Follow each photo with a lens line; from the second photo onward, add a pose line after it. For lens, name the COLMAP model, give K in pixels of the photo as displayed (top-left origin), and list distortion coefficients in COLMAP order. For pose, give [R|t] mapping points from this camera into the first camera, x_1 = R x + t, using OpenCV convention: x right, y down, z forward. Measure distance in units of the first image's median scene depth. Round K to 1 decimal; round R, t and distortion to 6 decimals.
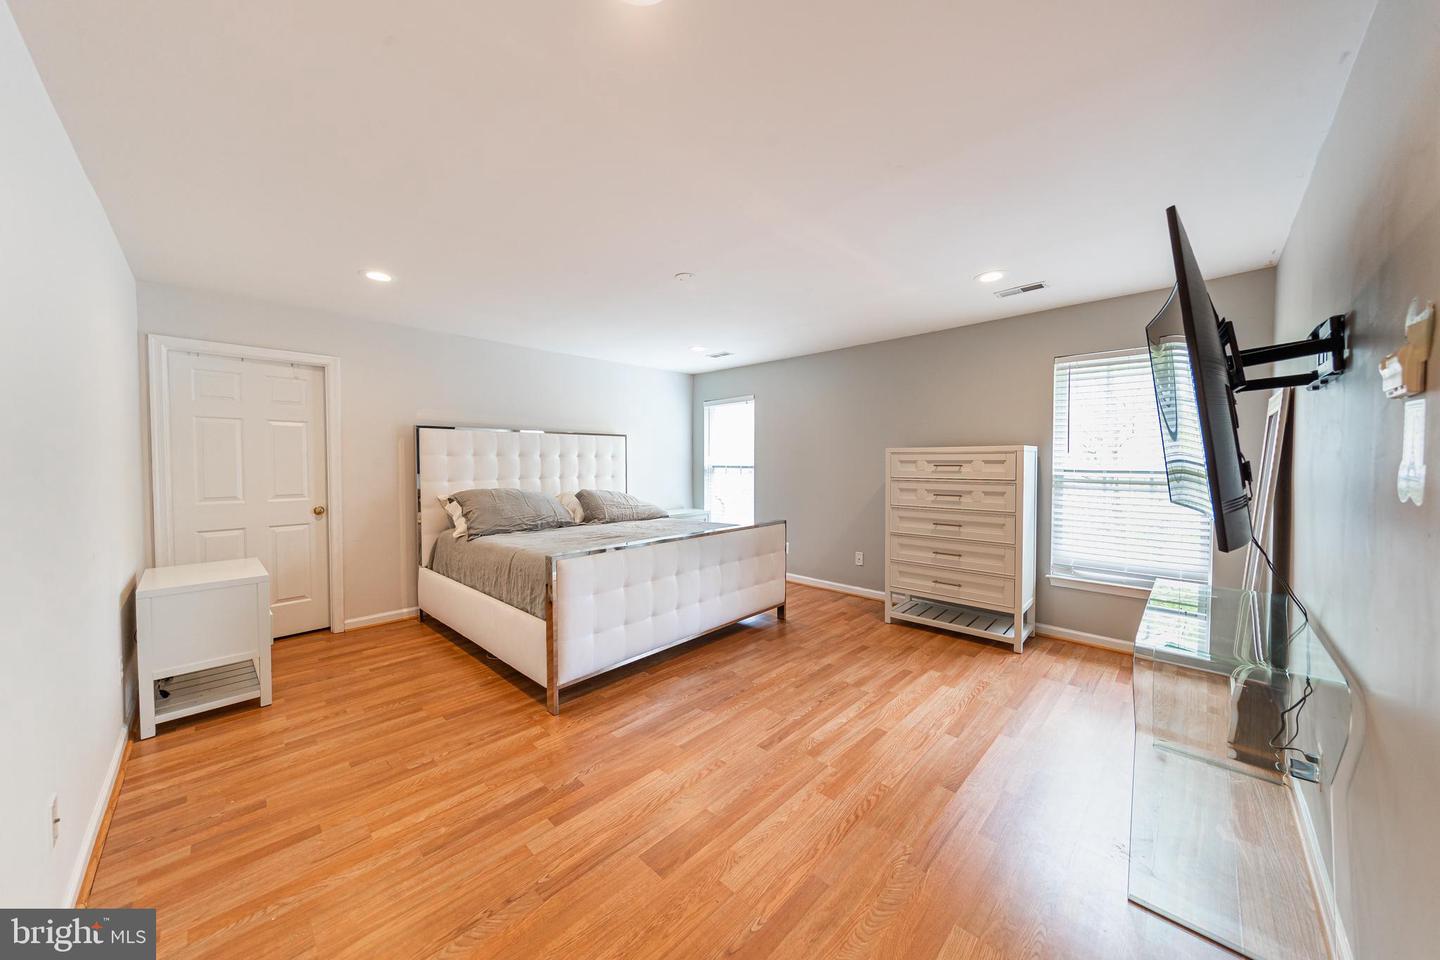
lens RADIAL K [[493.9, 0, 717.8], [0, 493.9, 470.0], [0, 0, 1]] dist [0.000344, -0.000312]
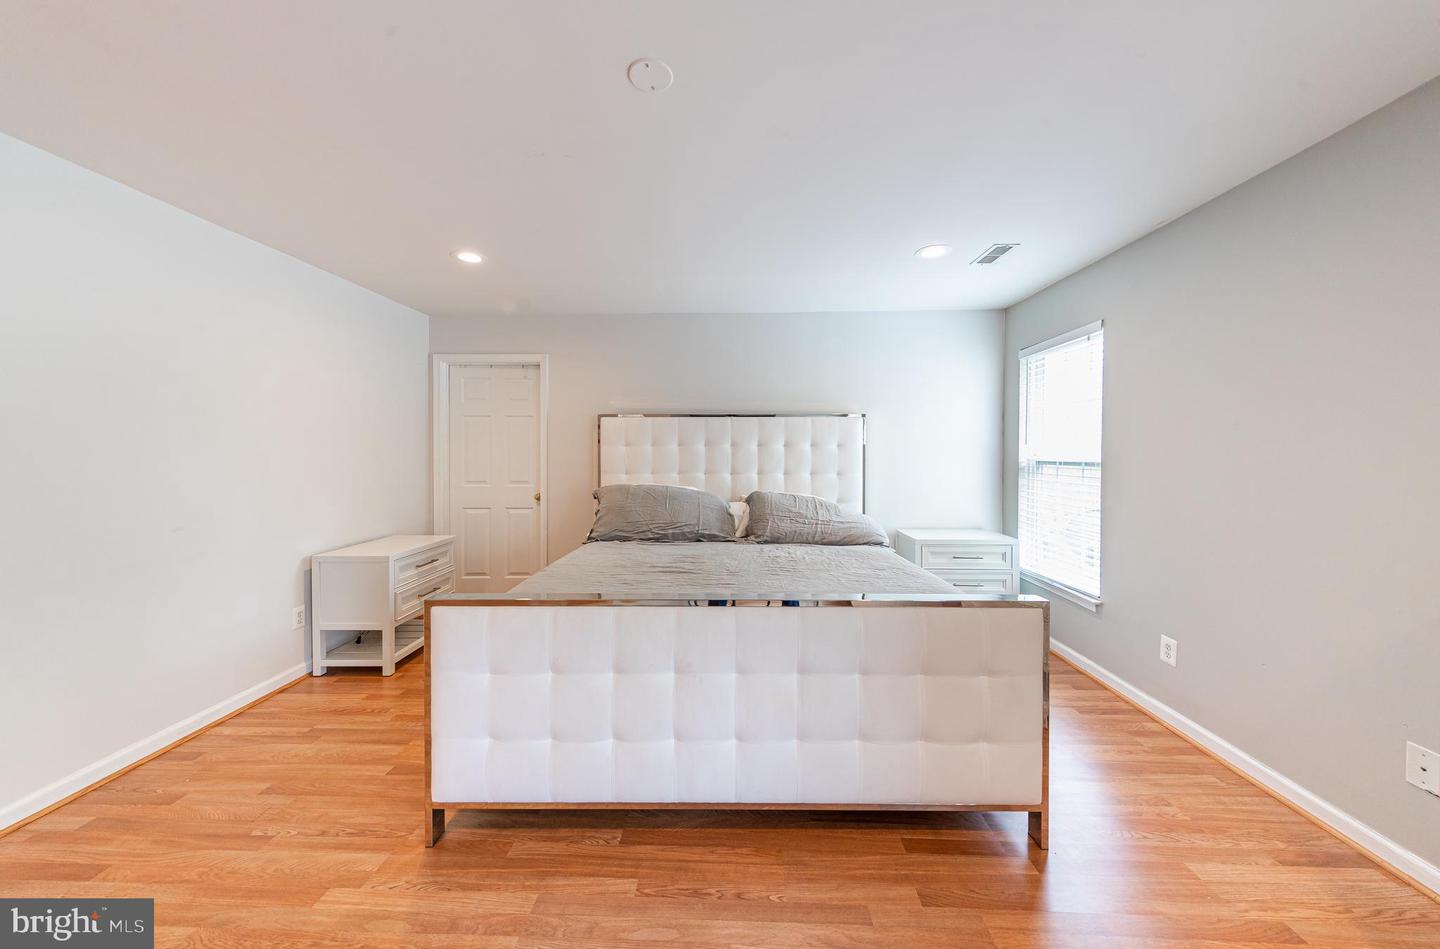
lens RADIAL K [[492.0, 0, 719.2], [0, 492.0, 457.8], [0, 0, 1]] dist [0.007302, -0.000118]
pose [[0.672780, 0.009712, -0.739779, 0.275159], [-0.014981, 0.999888, -0.000497, -0.010320], [0.739691, 0.011417, 0.672850, 0.580919]]
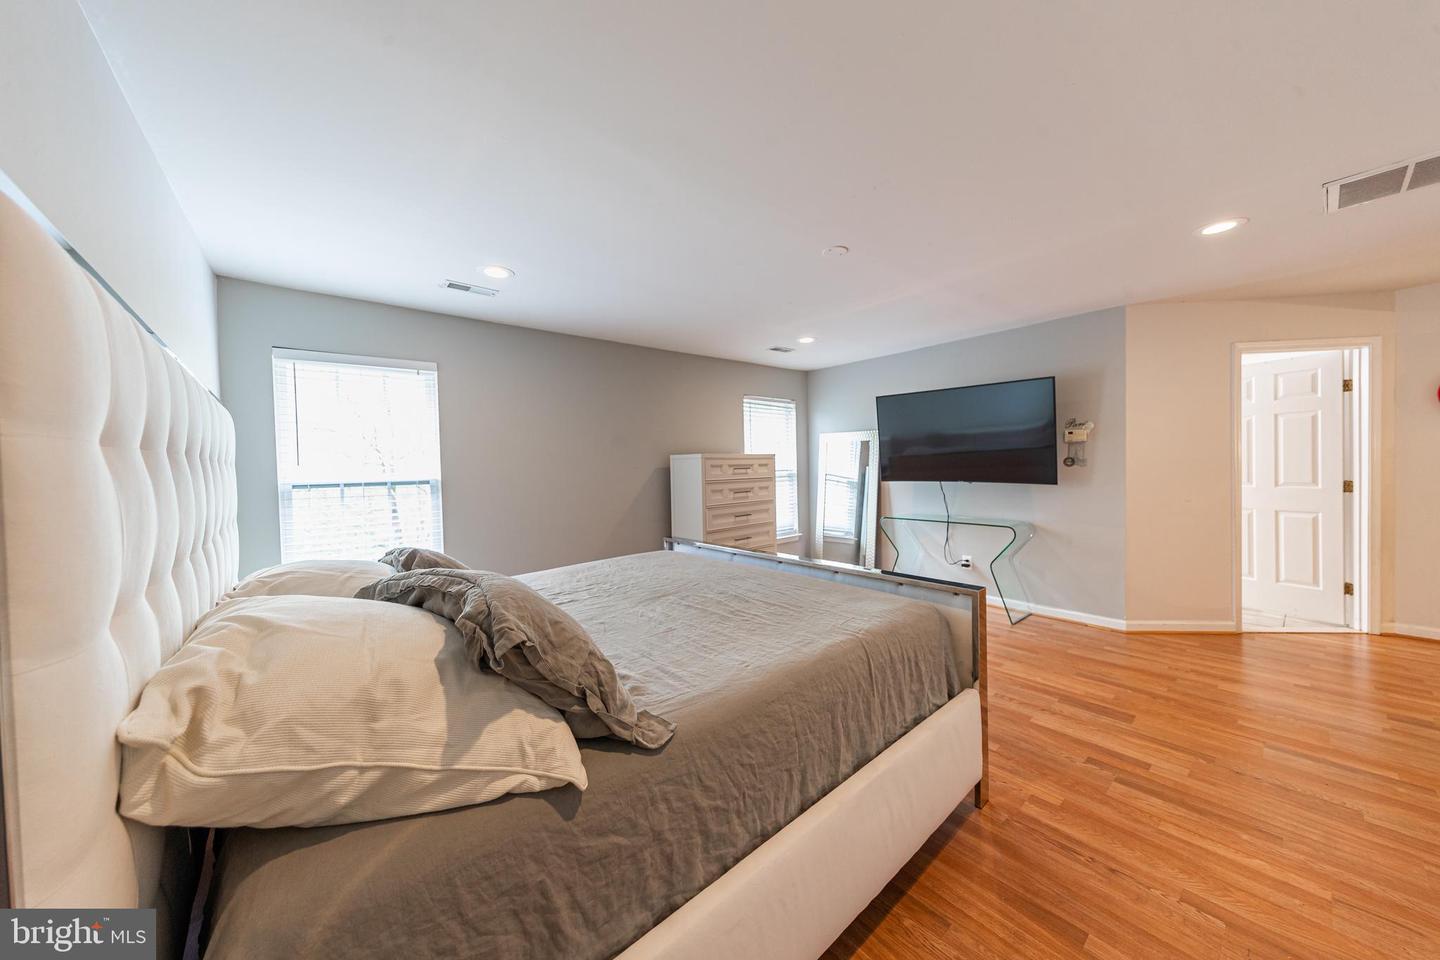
lens RADIAL K [[493.9, 0, 717.8], [0, 493.9, 470.0], [0, 0, 1]] dist [0.000344, -0.000312]
pose [[0.091373, -0.010375, 0.995763, -0.763616], [0.040167, 0.999170, 0.006724, -0.015494], [-0.995006, 0.039383, 0.091713, 0.908913]]
